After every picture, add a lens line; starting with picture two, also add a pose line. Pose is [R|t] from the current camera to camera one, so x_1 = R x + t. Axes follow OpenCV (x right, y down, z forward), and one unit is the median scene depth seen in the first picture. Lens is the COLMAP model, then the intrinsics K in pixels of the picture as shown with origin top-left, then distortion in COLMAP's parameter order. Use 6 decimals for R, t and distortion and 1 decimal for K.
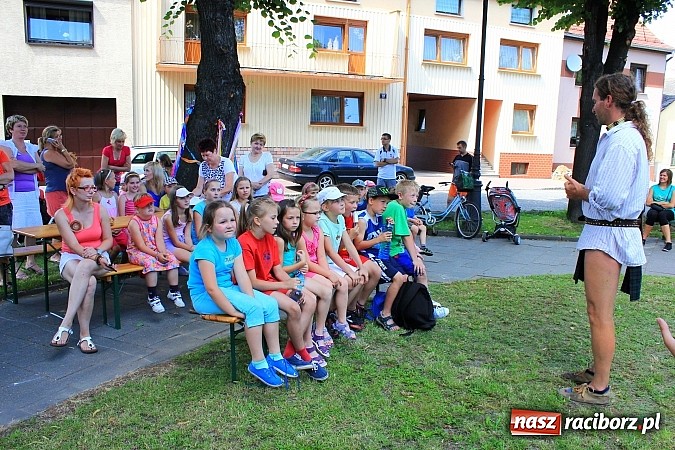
lens RADIAL K [[557.3, 0, 337.5], [0, 557.3, 225.0], [0, 0, 1]] dist [-0.167521, 0.146218]
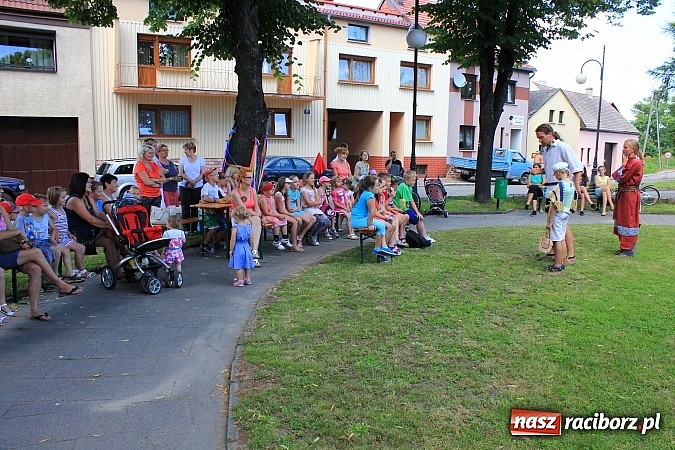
lens RADIAL K [[566.1, 0, 344.4], [0, 566.1, 207.9], [0, 0, 1]] dist [-0.177129, 0.147900]
pose [[0.975472, -0.044771, 0.215522, -0.122021], [0.055176, 0.997571, -0.042505, 0.027500], [-0.213095, 0.053354, 0.975574, -0.190595]]
